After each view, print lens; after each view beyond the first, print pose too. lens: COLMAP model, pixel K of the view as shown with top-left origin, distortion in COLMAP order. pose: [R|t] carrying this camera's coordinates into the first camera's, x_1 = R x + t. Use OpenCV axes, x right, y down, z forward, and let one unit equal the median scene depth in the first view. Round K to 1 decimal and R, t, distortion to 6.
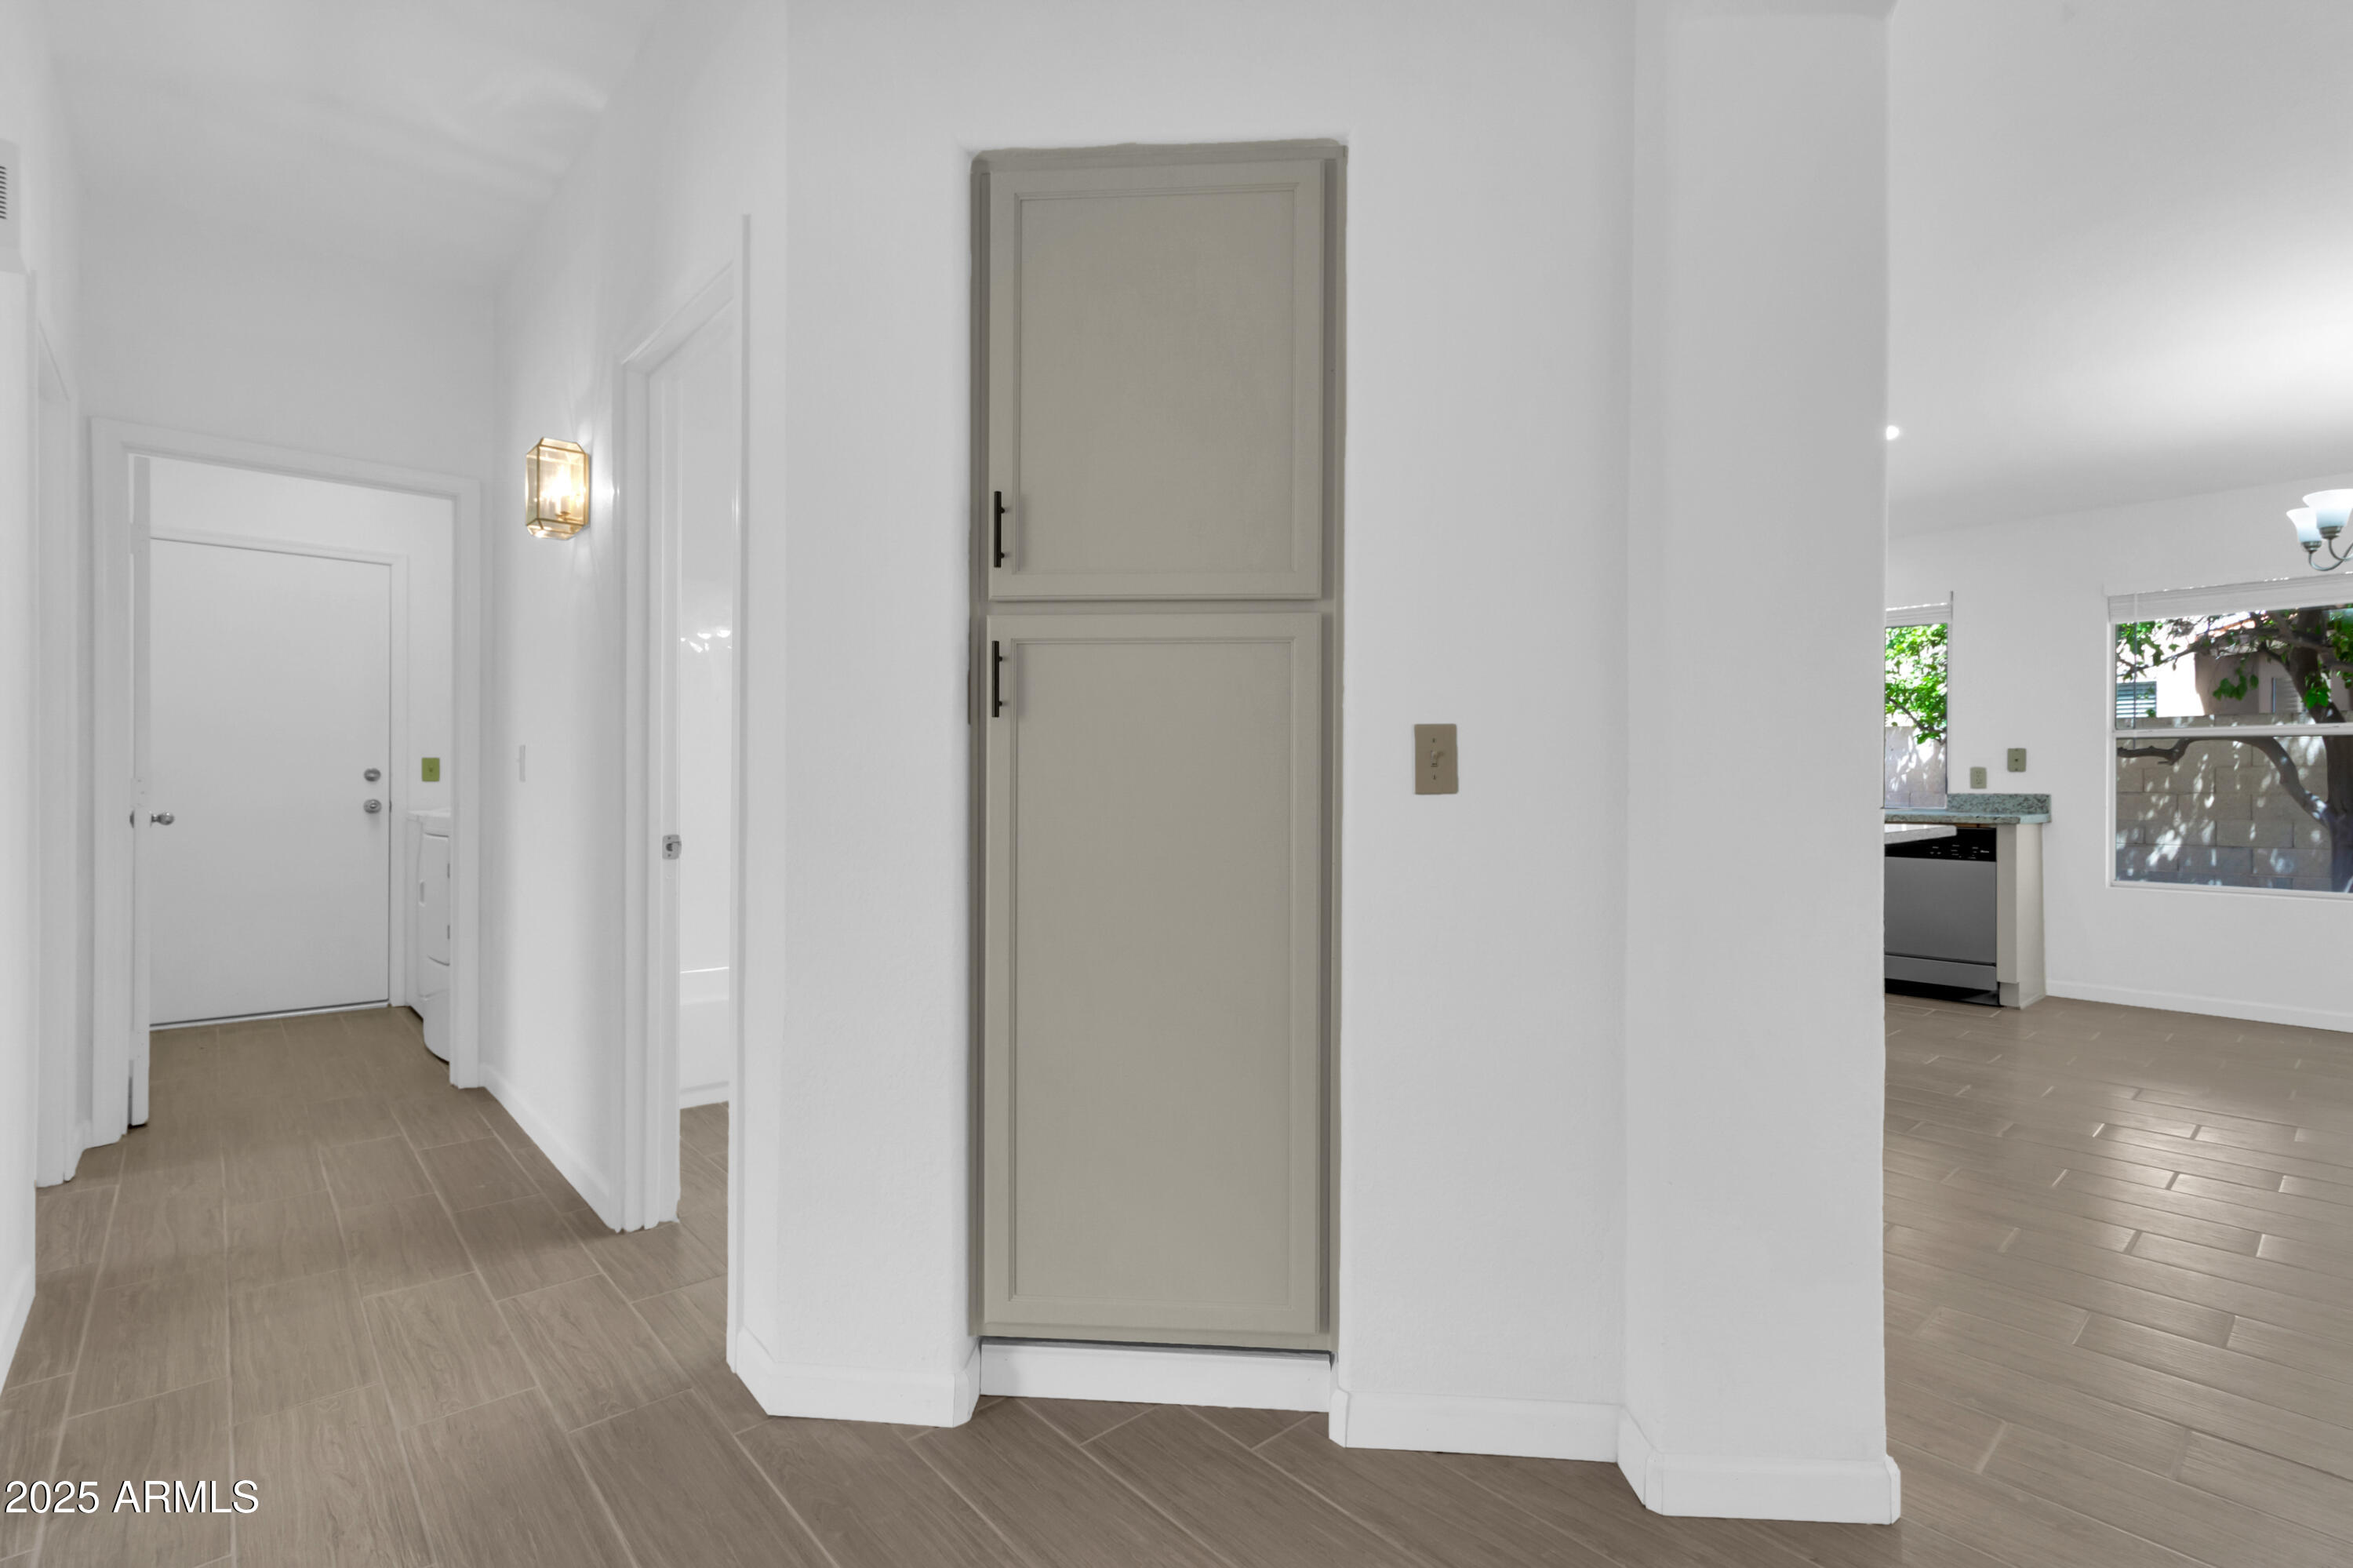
lens RADIAL K [[1077.7, 0, 1197.9], [0, 1077.7, 784.9], [0, 0, 1]] dist [0.009852, -0.000062]
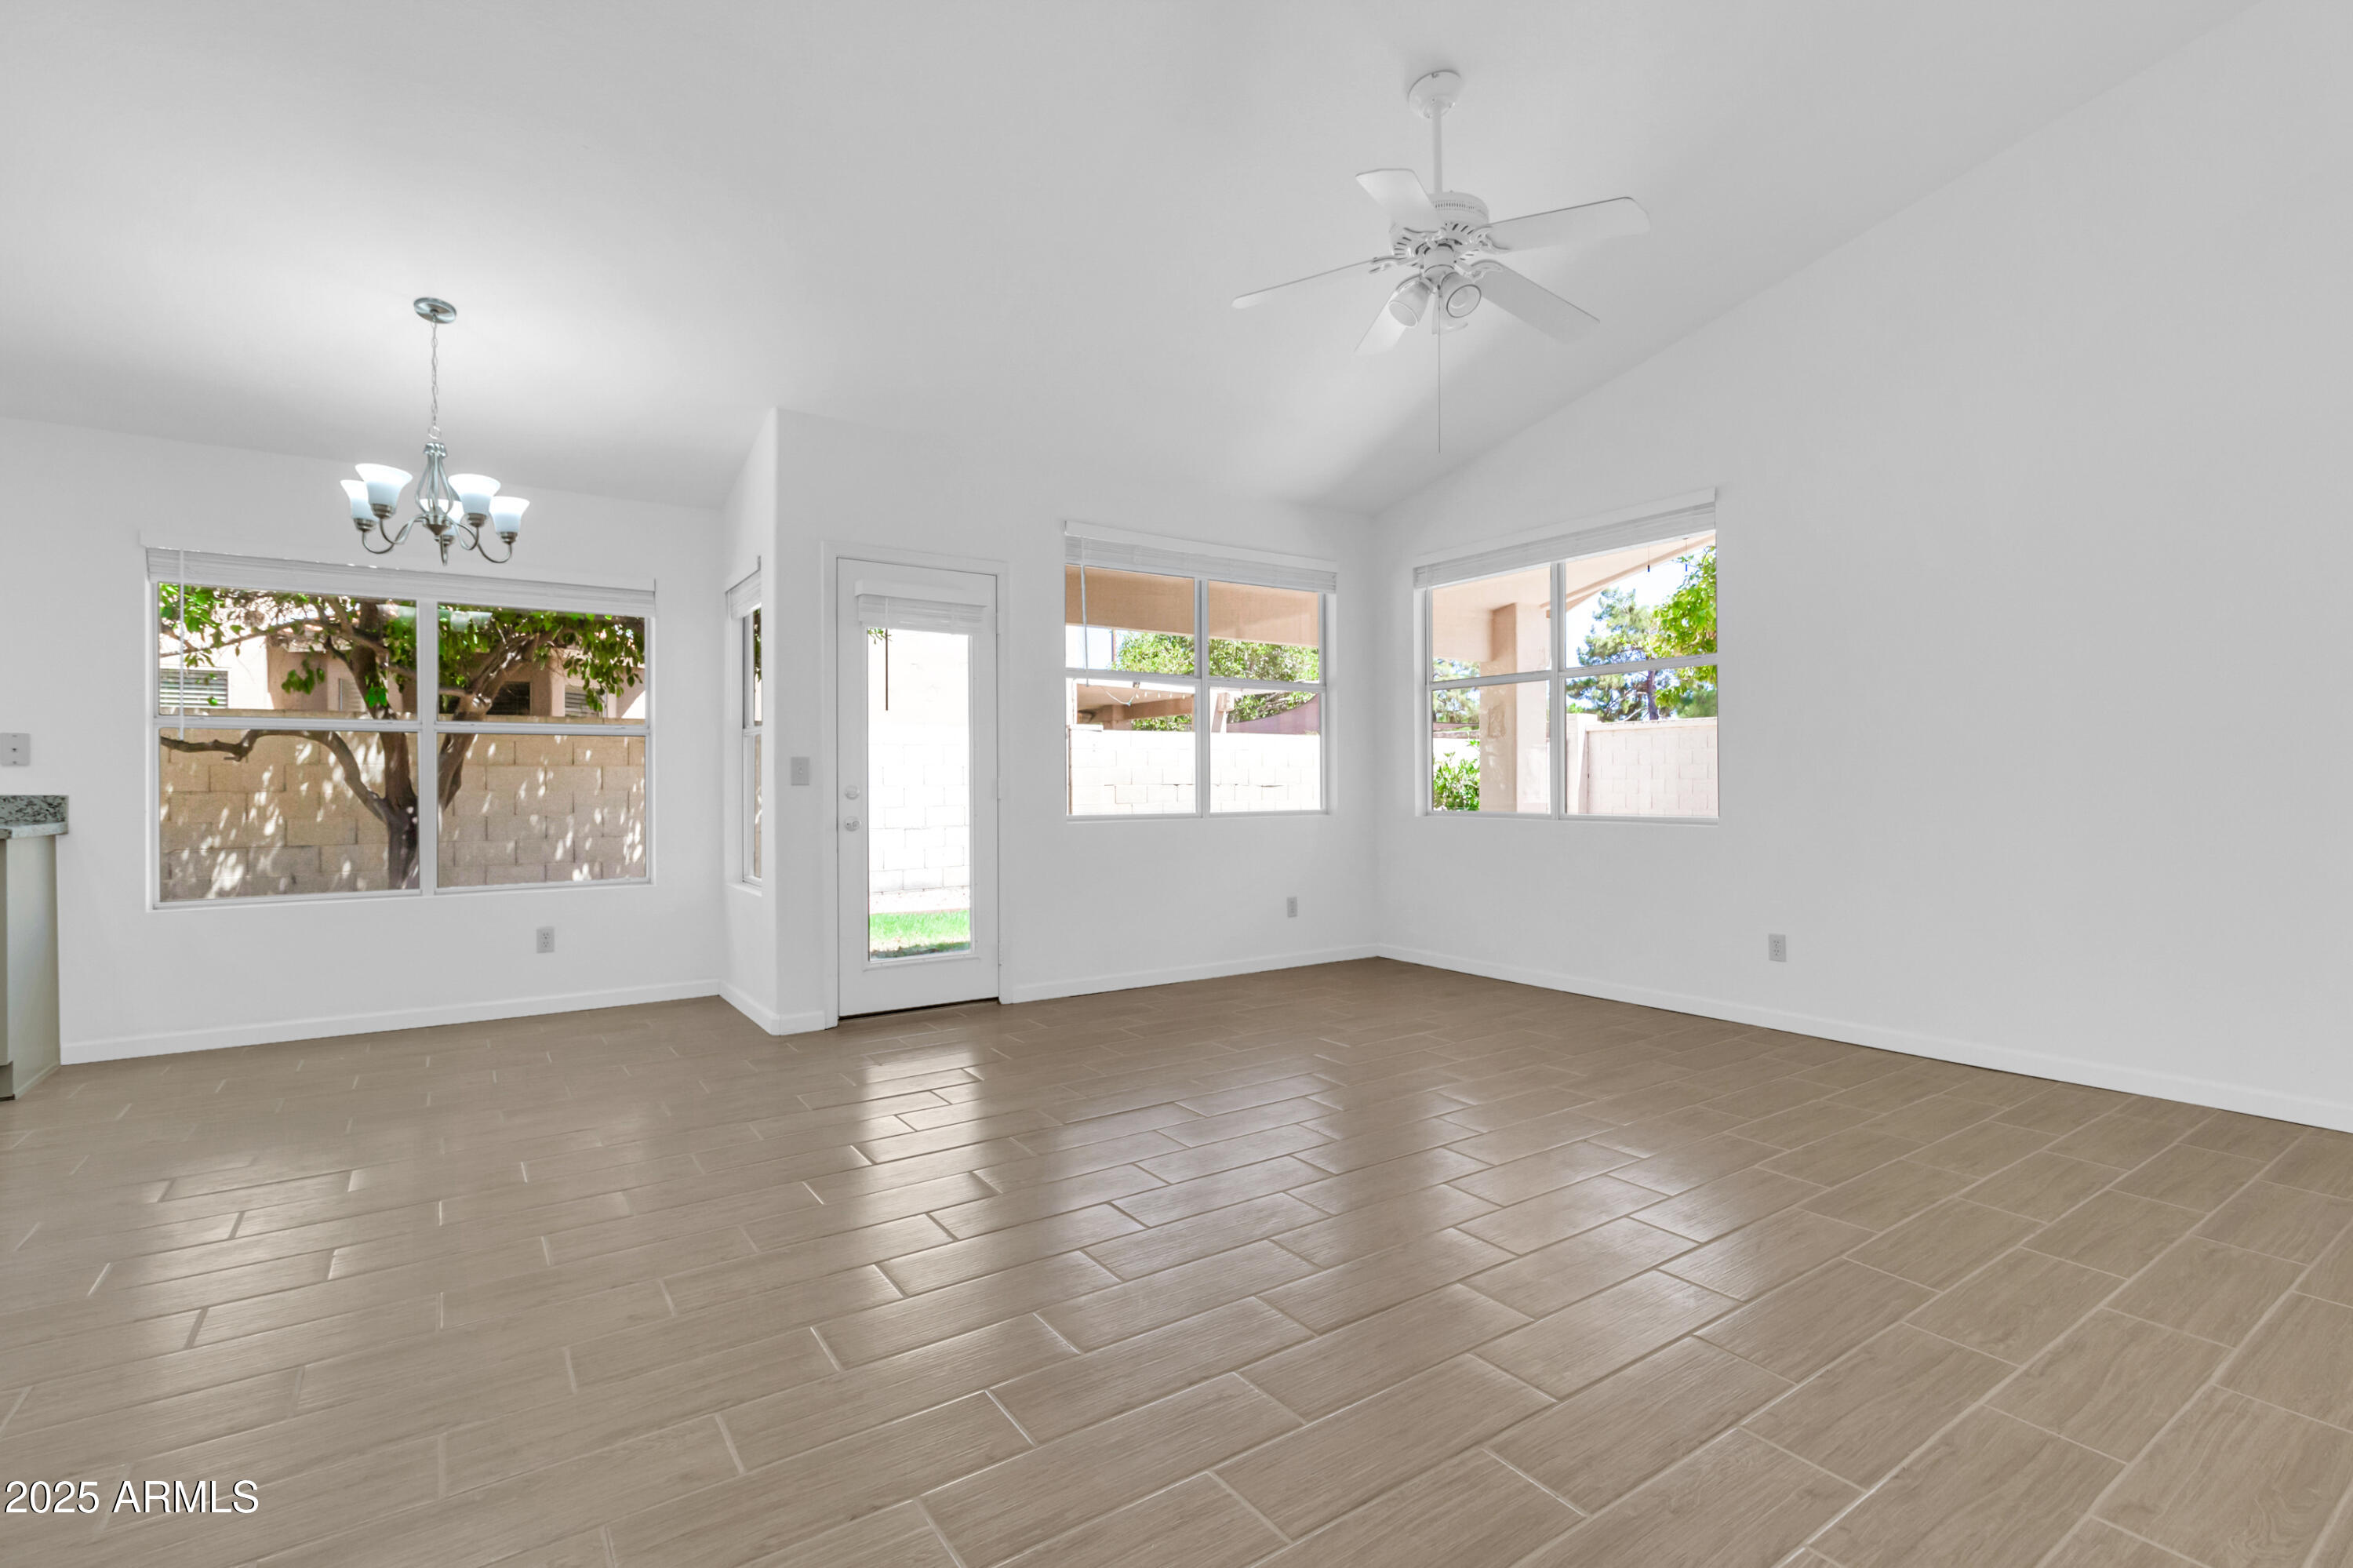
lens RADIAL K [[1077.7, 0, 1197.9], [0, 1077.7, 784.9], [0, 0, 1]] dist [0.009852, -0.000062]
pose [[0.124857, -0.006889, 0.992151, 0.106242], [0.003455, 0.999973, 0.006508, -0.001096], [-0.992169, 0.002615, 0.124877, 0.099707]]
